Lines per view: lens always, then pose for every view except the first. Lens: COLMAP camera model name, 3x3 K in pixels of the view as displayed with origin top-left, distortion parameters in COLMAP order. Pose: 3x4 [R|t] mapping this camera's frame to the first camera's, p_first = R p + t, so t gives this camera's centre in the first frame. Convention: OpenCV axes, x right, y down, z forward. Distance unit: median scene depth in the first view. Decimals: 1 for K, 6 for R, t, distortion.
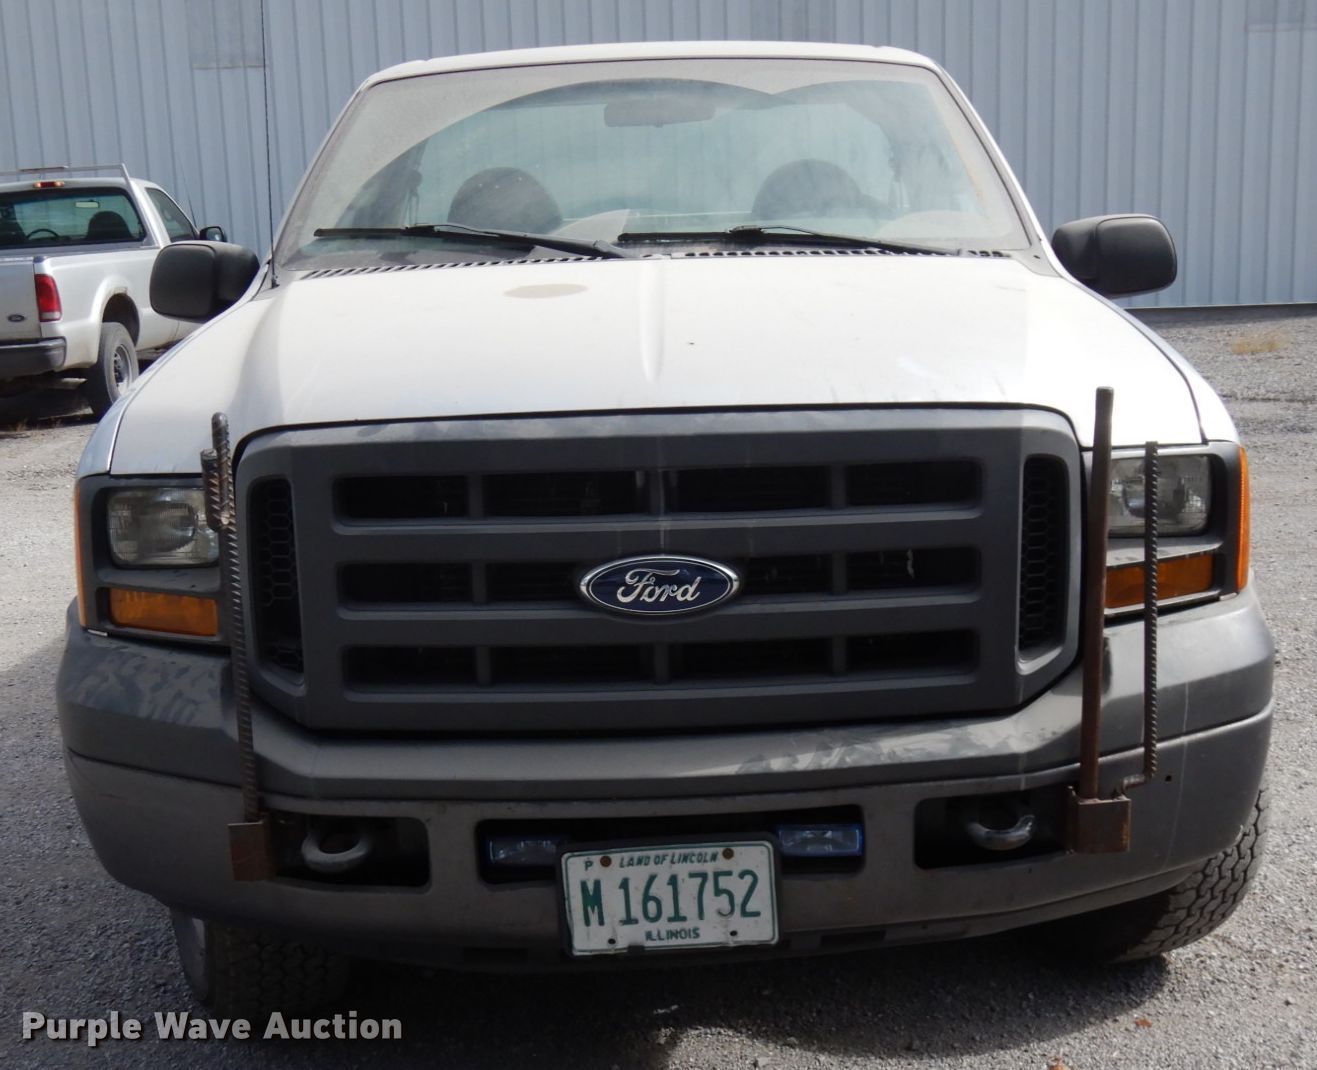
lens RADIAL K [[1795.3, 0, 658.5], [0, 1795.3, 535.0], [0, 0, 1]] dist [-0.111655, -1.297617]
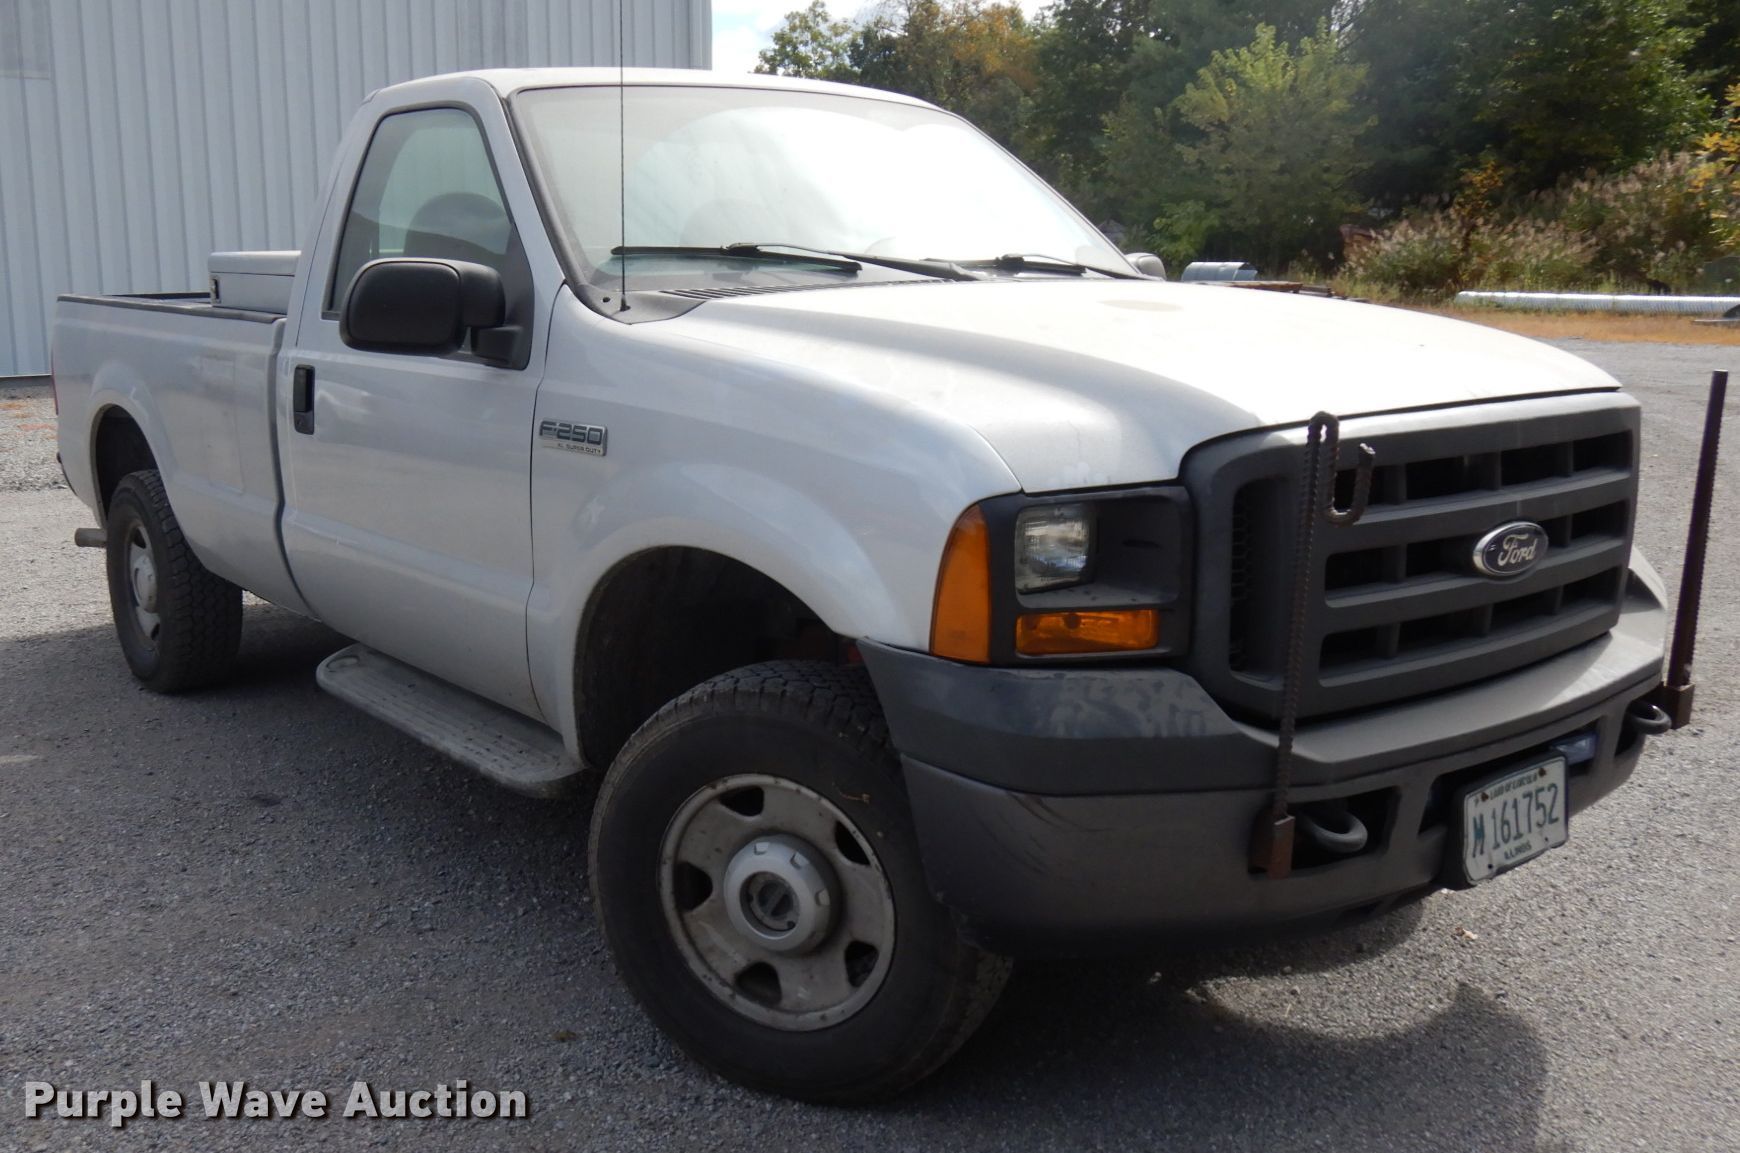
lens RADIAL K [[1809.5, 0, 870.0], [0, 1809.5, 576.5], [0, 0, 1]] dist [-0.200420, 0.008879]
pose [[0.812988, -0.094044, 0.574636, -0.976342], [0.103864, 0.994466, 0.015807, -0.015152], [-0.572943, 0.046833, 0.818256, 0.299225]]
